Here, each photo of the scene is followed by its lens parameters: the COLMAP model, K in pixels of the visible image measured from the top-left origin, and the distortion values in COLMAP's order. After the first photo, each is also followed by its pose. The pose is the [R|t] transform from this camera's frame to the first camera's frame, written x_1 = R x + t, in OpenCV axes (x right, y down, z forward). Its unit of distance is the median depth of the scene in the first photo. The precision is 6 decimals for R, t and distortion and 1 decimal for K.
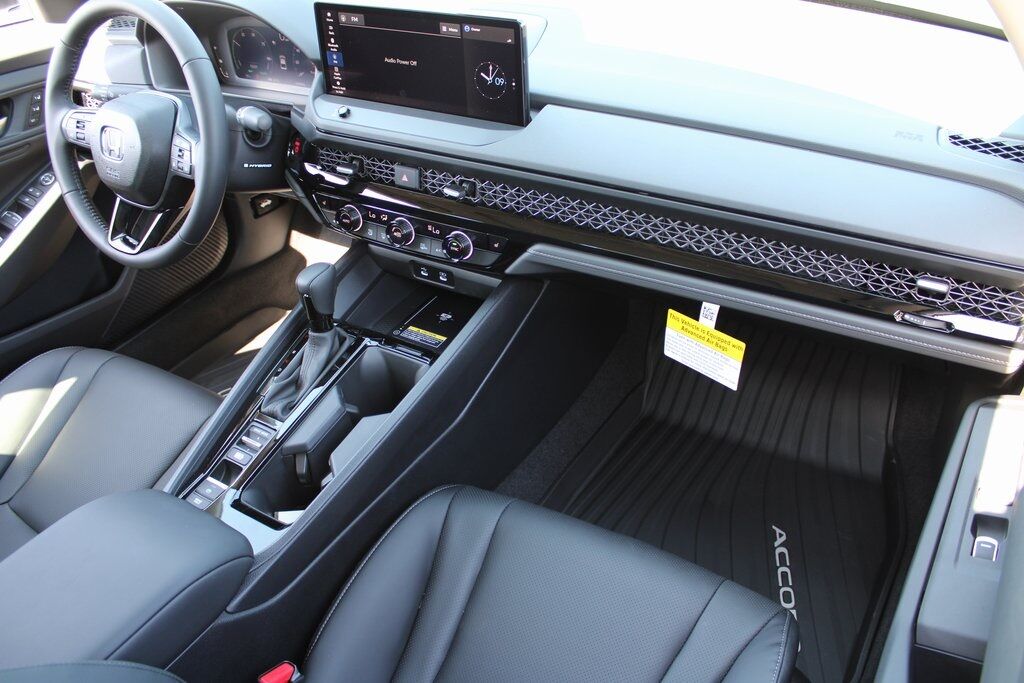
lens RADIAL K [[846.2, 0, 518.9], [0, 846.2, 340.2], [0, 0, 1]] dist [-0.145745, 0.113388]
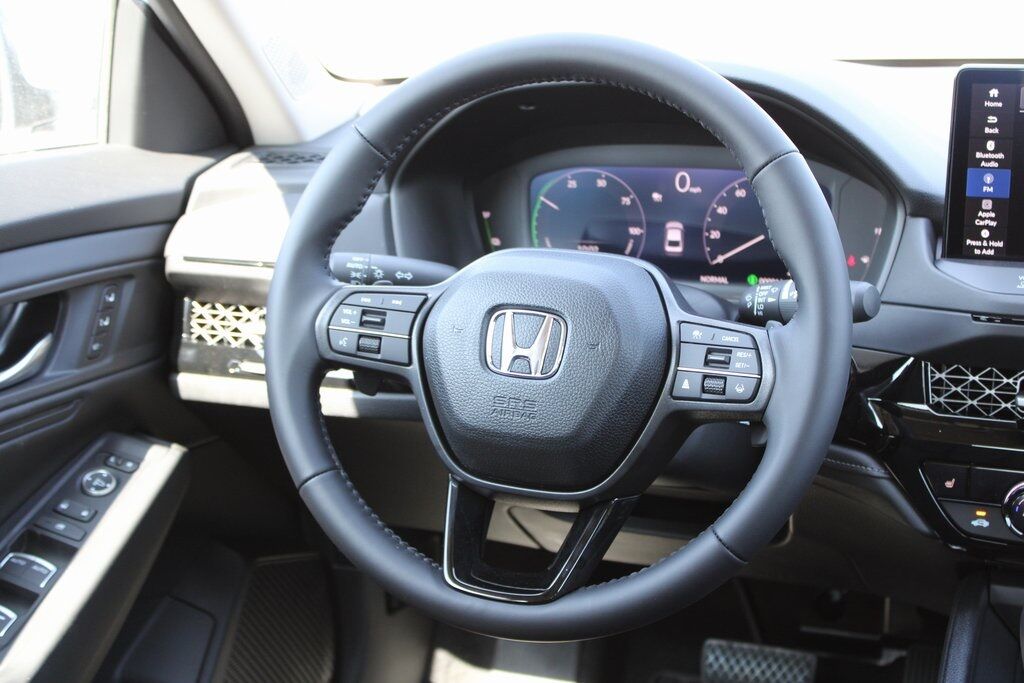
lens RADIAL K [[1611.7, 0, 513.3], [0, 1611.7, 335.7], [0, 0, 1]] dist [-0.039560, 0.000000]
pose [[0.983279, 0.000607, 0.182102, -0.693576], [0.069786, 0.922396, -0.379889, 0.087409], [-0.168201, 0.386245, 0.906931, 0.228951]]
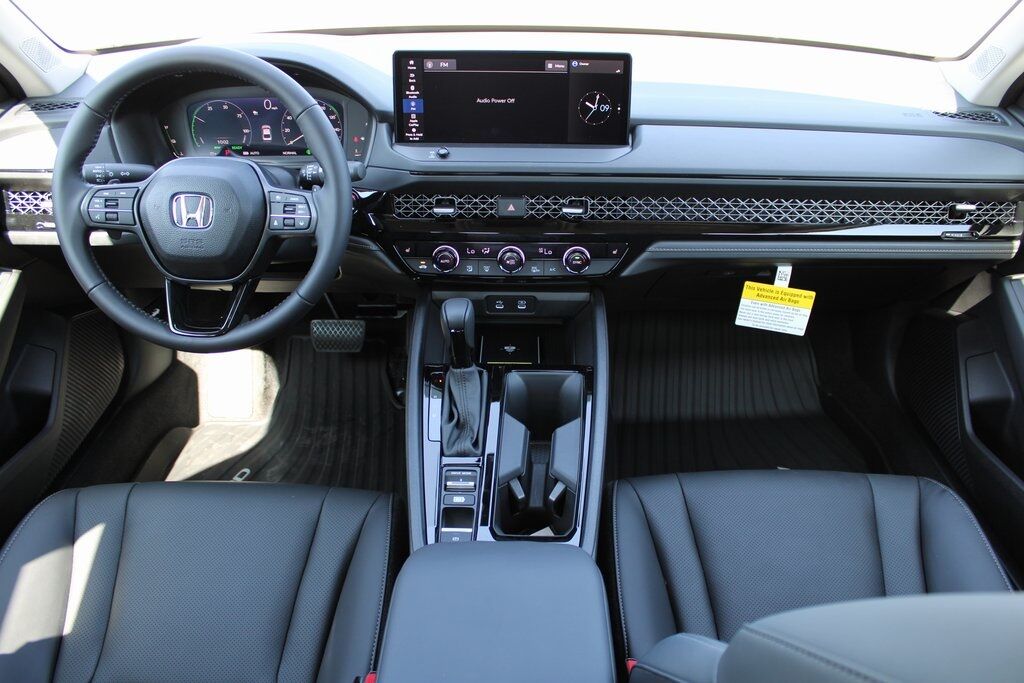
lens RADIAL K [[846.2, 0, 518.7], [0, 846.2, 350.8], [0, 0, 1]] dist [-0.145745, 0.113388]
pose [[0.857140, -0.192878, 0.477608, -0.682876], [0.253259, 0.965232, -0.064711, 0.053451], [-0.448521, 0.176425, 0.876187, 0.095581]]
